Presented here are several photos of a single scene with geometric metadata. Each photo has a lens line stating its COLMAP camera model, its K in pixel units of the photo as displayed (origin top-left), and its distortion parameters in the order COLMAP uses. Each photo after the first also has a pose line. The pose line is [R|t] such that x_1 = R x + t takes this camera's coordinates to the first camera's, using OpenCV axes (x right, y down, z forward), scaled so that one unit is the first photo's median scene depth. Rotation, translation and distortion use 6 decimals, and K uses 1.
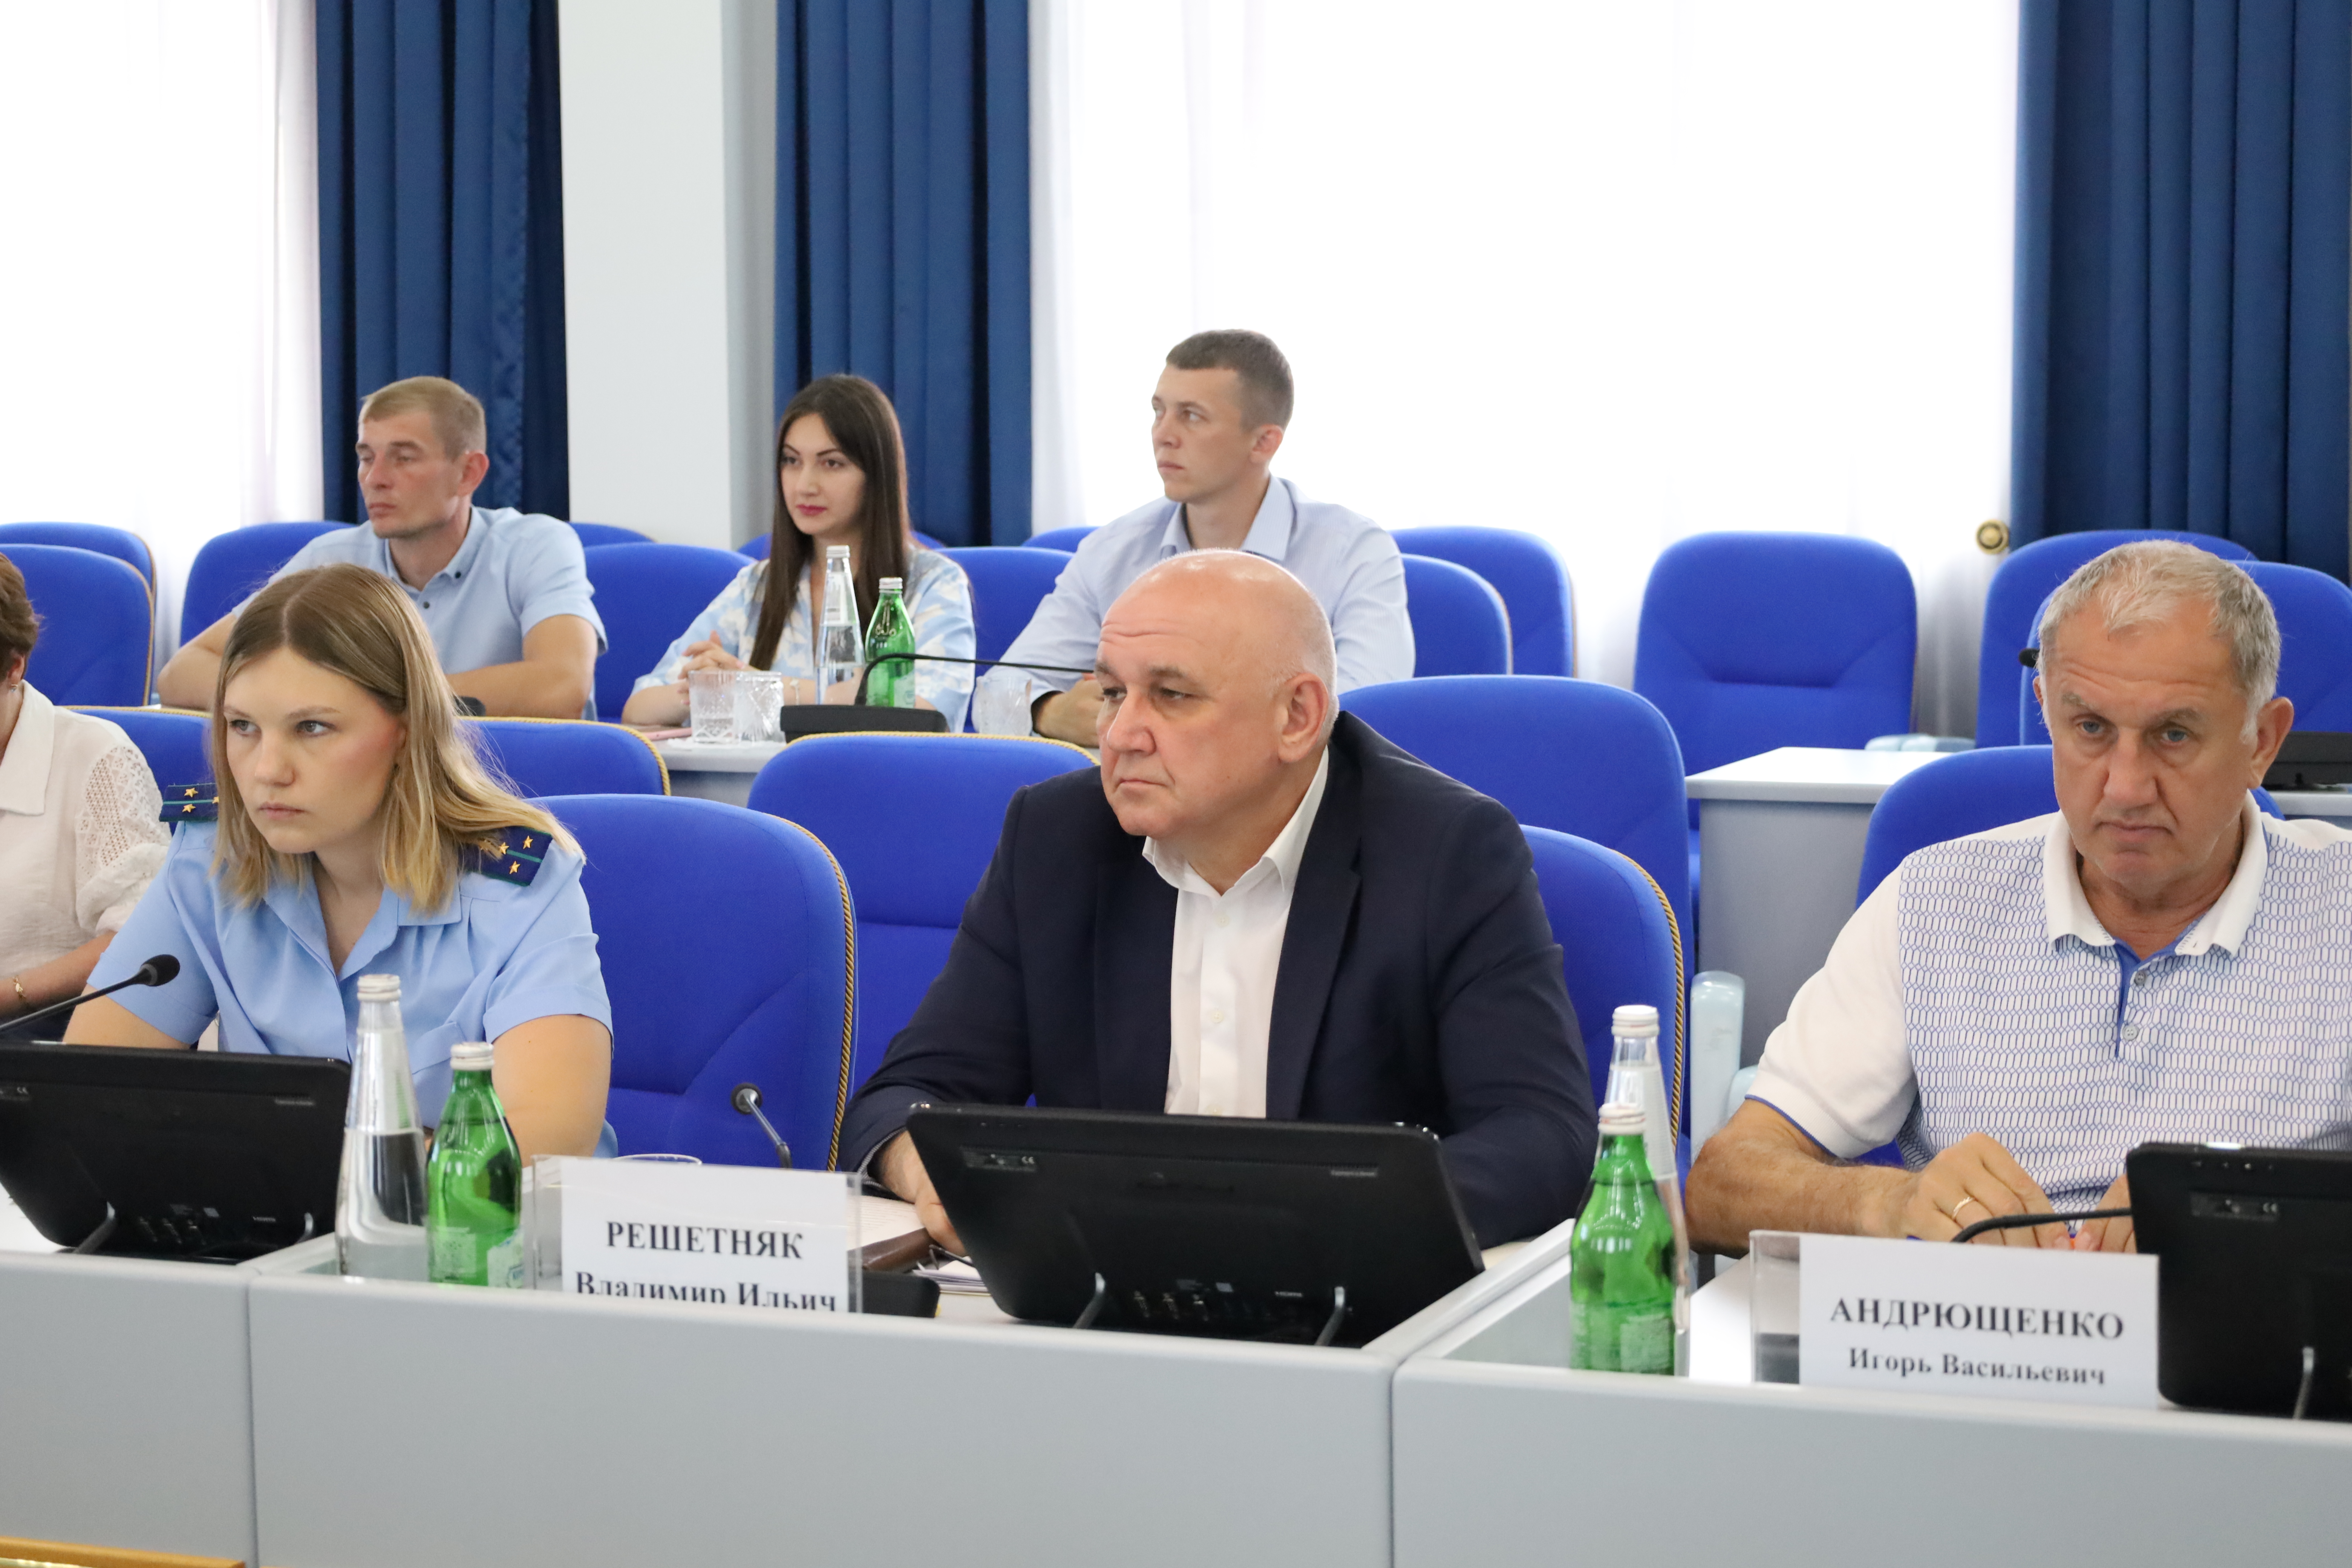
lens RADIAL K [[4528.7, 0, 1176.0], [0, 4528.7, 784.0], [0, 0, 1]] dist [-0.022521, 0.016883]
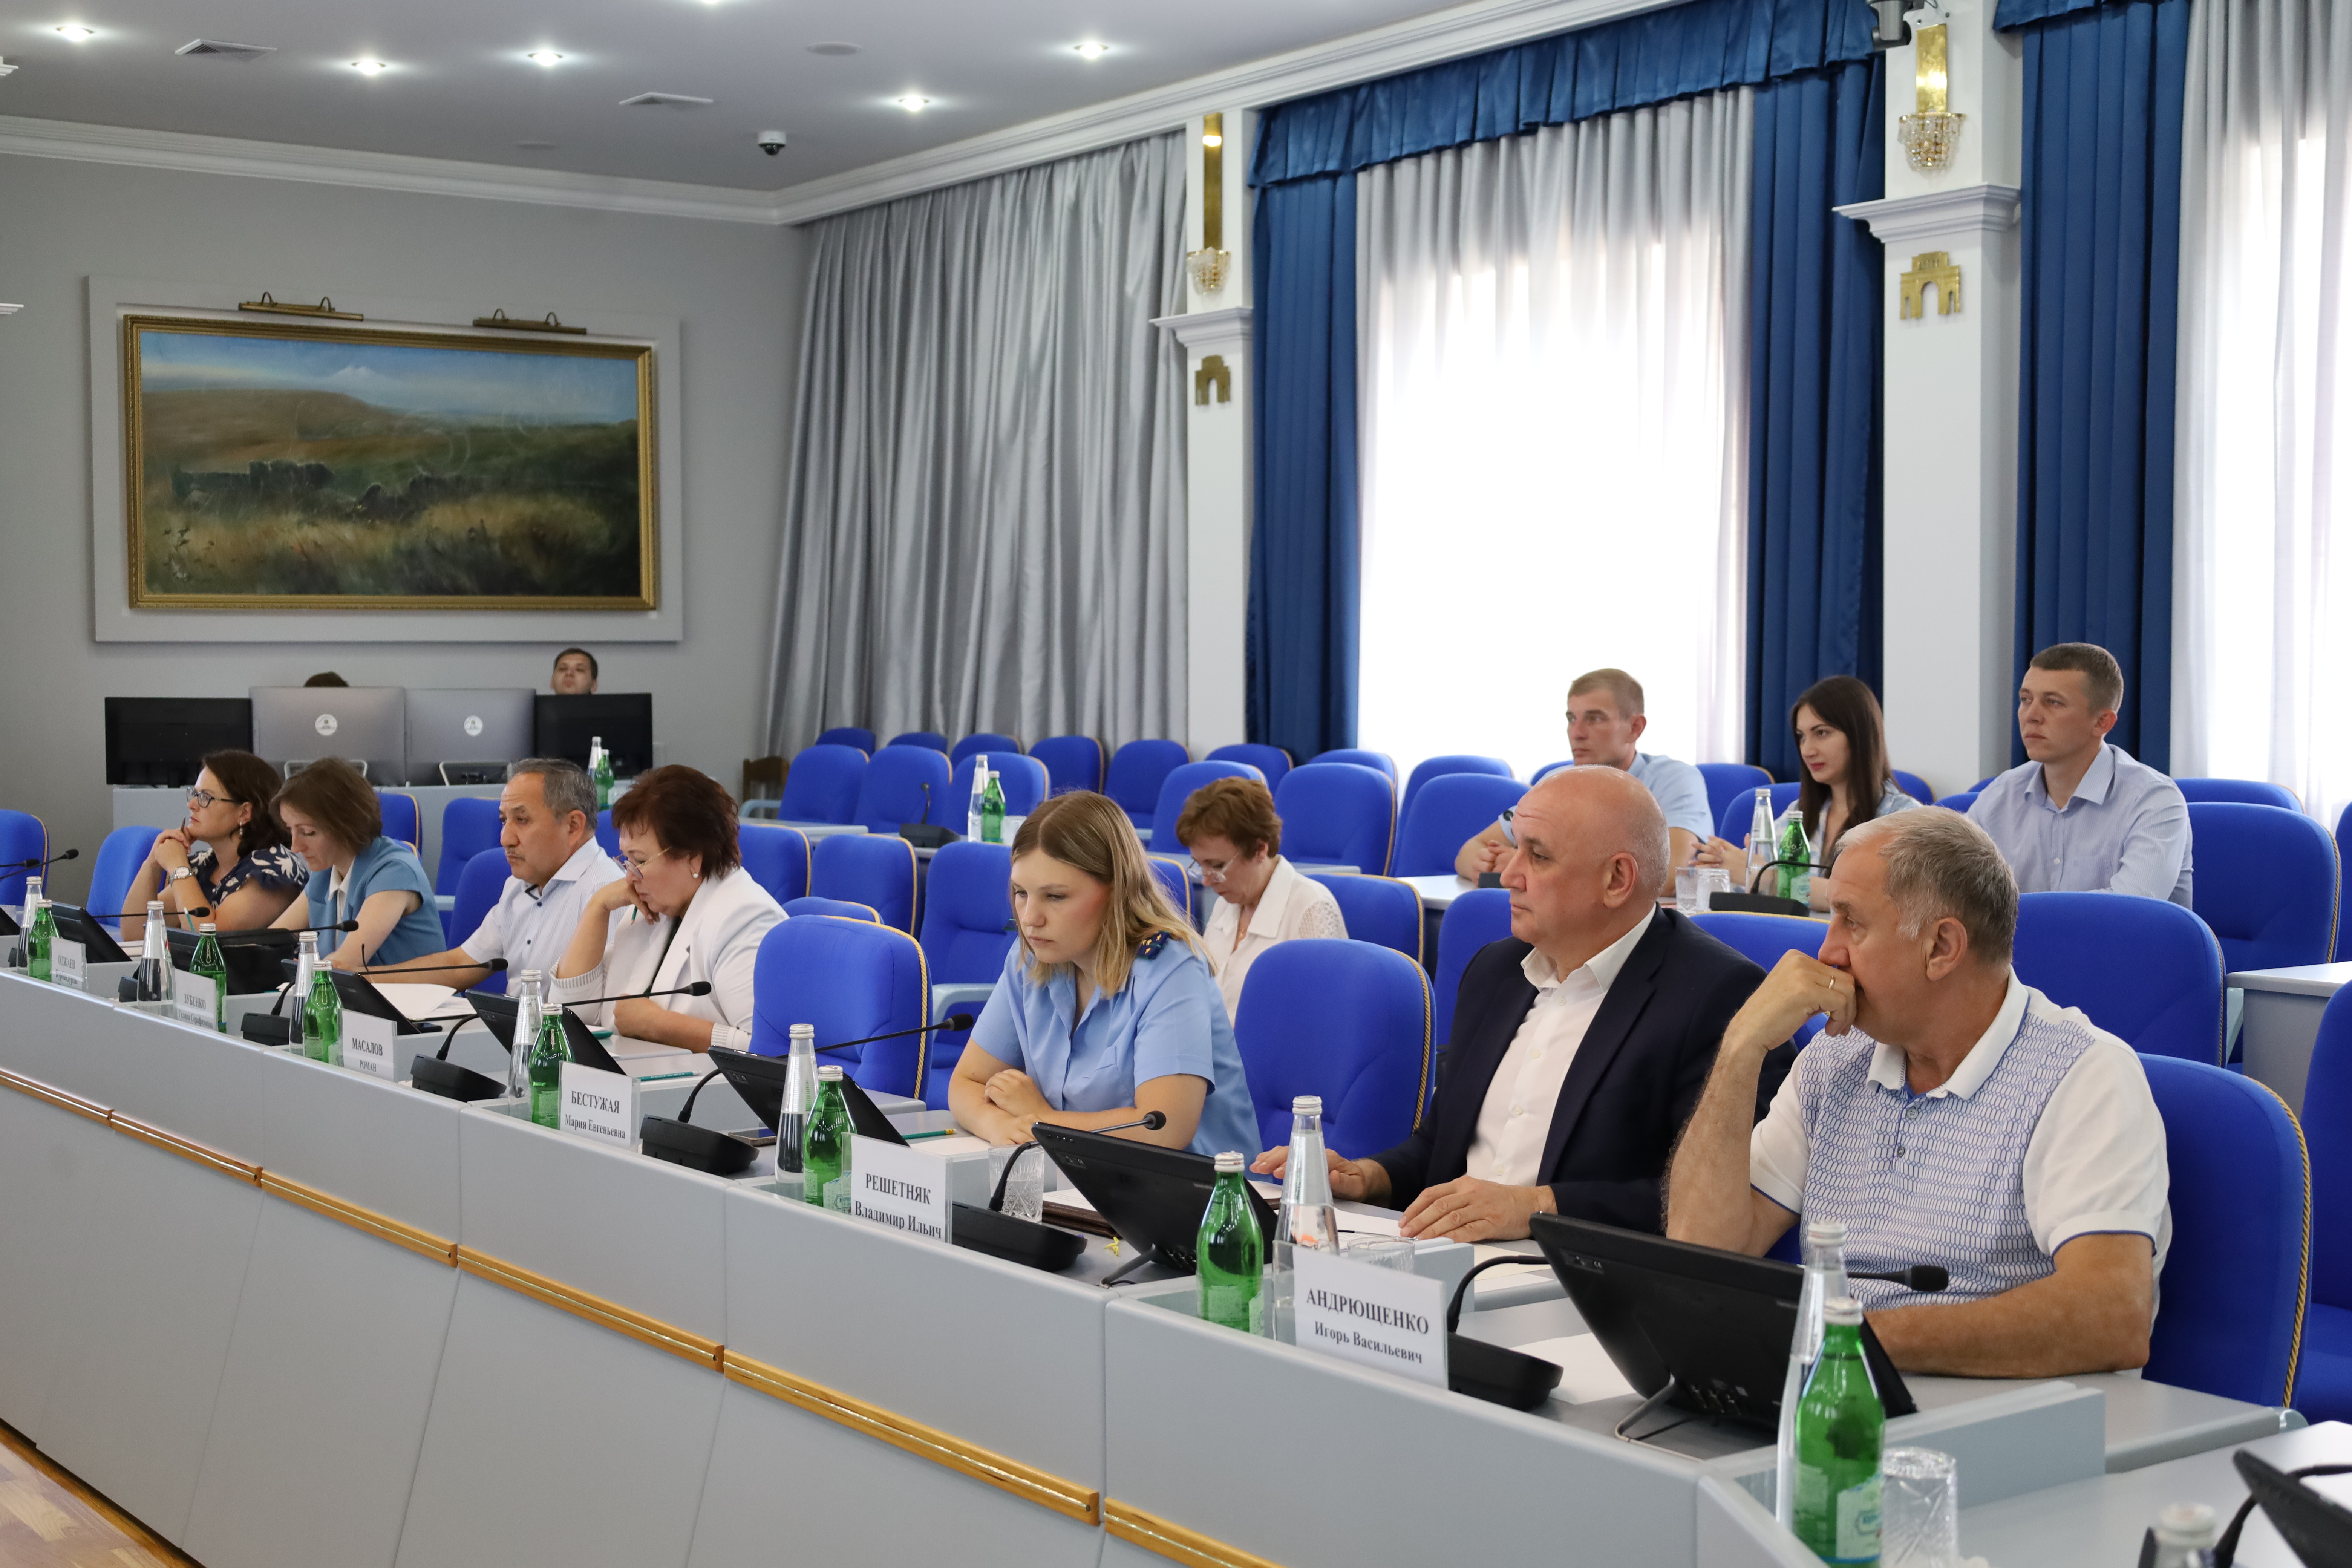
lens RADIAL K [[3075.3, 0, 1176.0], [0, 3075.3, 784.0], [0, 0, 1]] dist [0.002012, 0.019135]
pose [[0.798900, 0.015391, -0.601267, 0.551451], [-0.042677, 0.998603, -0.031143, -0.019422], [0.599948, 0.050540, 0.798441, 0.080075]]
